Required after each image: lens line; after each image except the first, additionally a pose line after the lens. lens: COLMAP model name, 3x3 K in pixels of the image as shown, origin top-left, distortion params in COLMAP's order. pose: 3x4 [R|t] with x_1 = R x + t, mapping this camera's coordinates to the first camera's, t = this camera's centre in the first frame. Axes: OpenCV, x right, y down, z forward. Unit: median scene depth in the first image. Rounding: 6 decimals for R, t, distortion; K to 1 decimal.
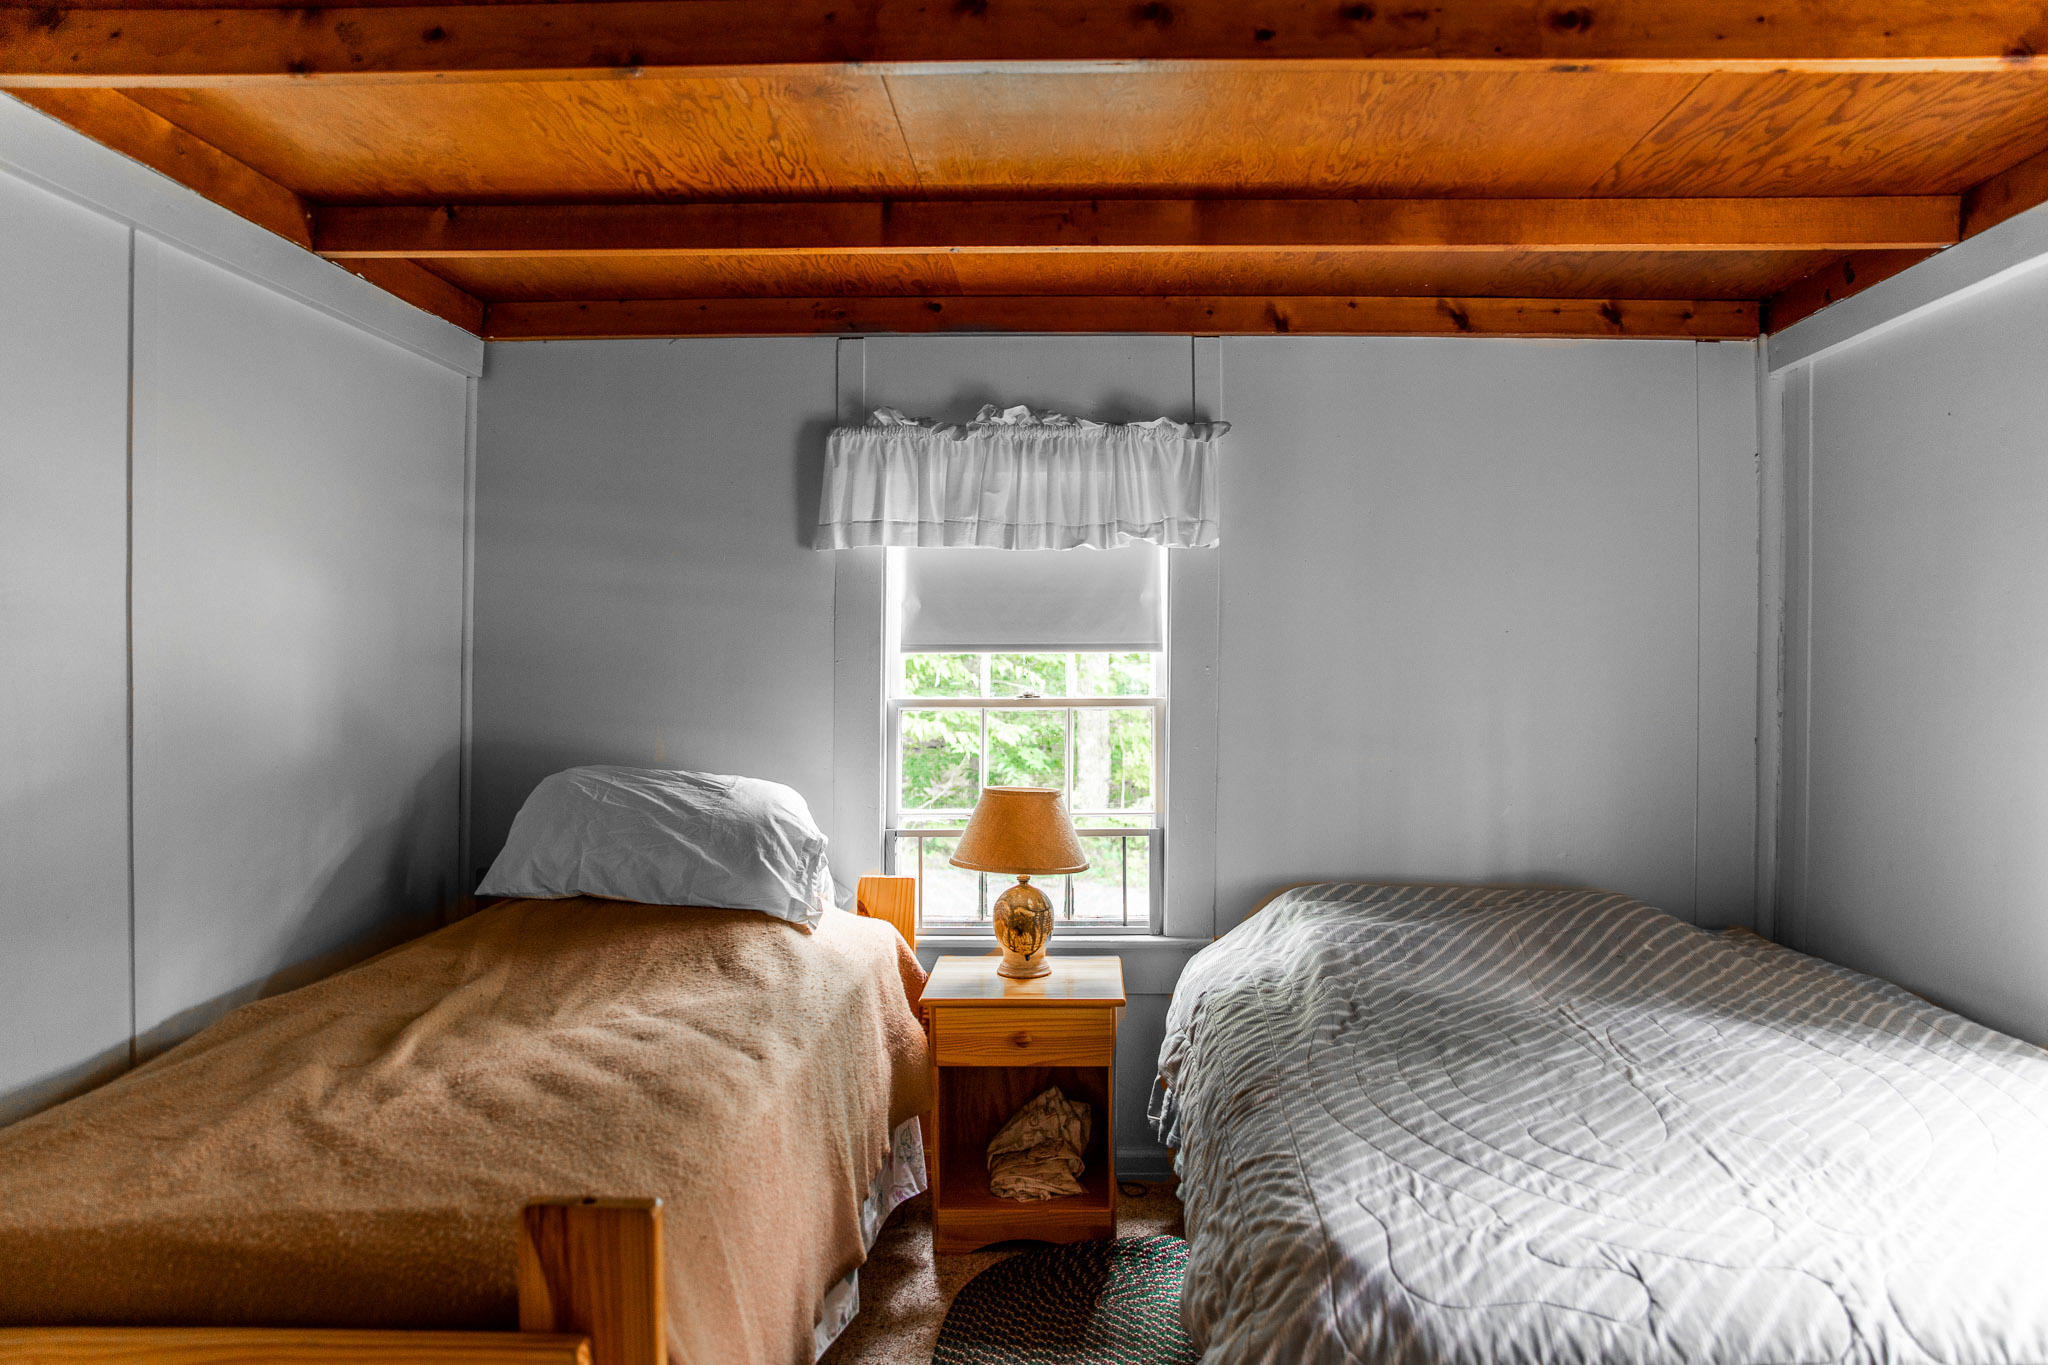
lens RADIAL K [[1401.6, 0, 1027.3], [0, 1401.6, 665.7], [0, 0, 1]] dist [-0.108308, 0.082439]
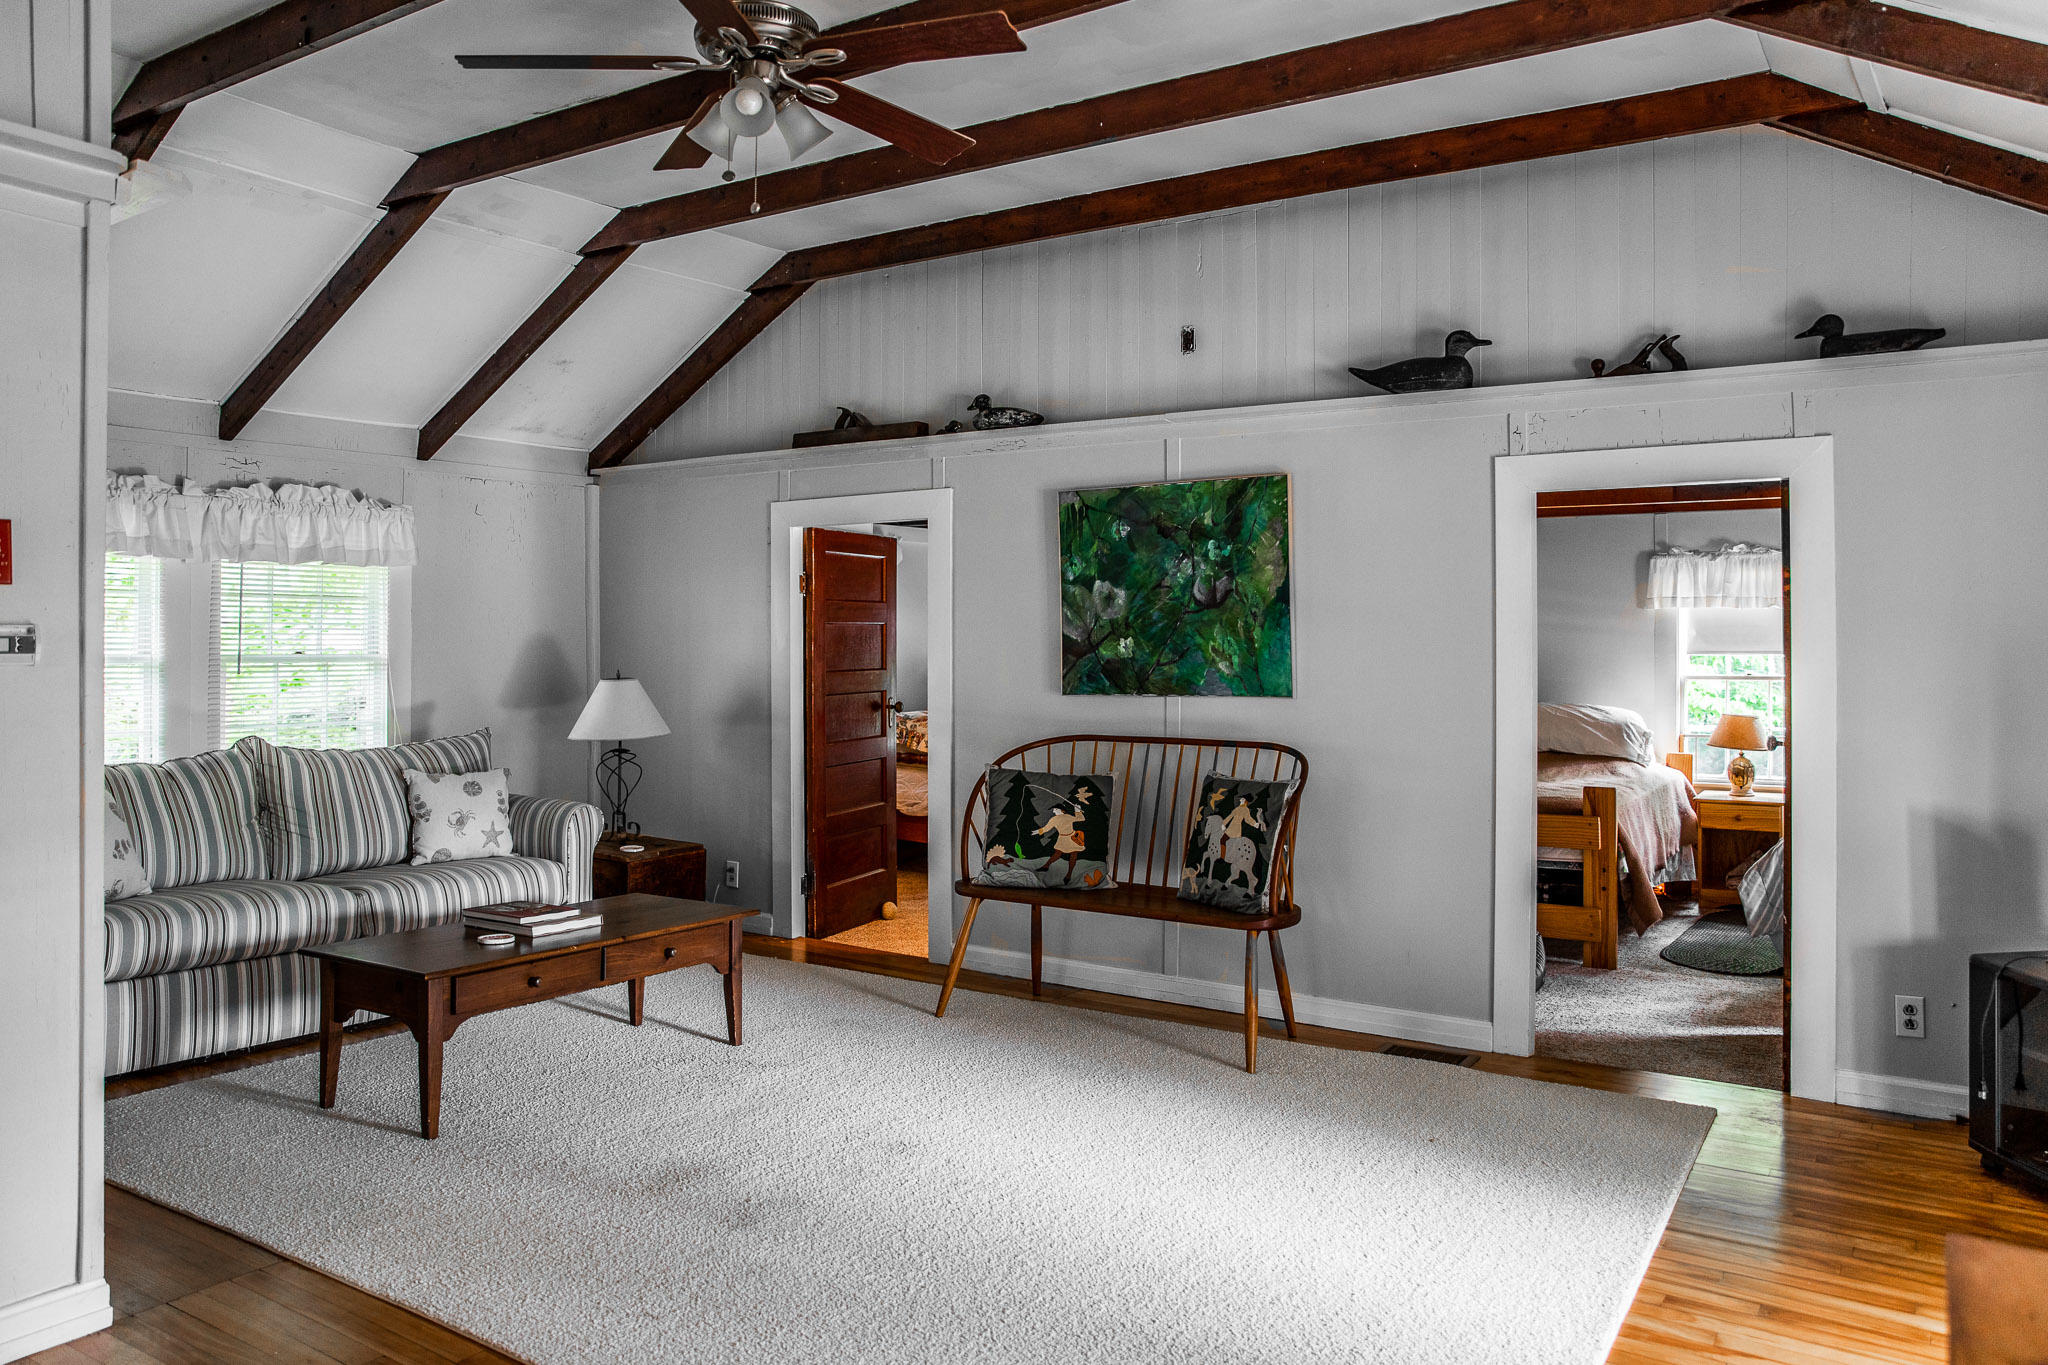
lens RADIAL K [[1475.9, 0, 1023.5], [0, 1475.9, 611.2], [0, 0, 1]] dist [0.001237, -0.118045]
pose [[0.860538, -0.010998, -0.509268, 0.201598], [-0.000189, 0.999760, -0.021909, -0.028397], [0.509386, 0.018950, 0.860329, -1.619894]]
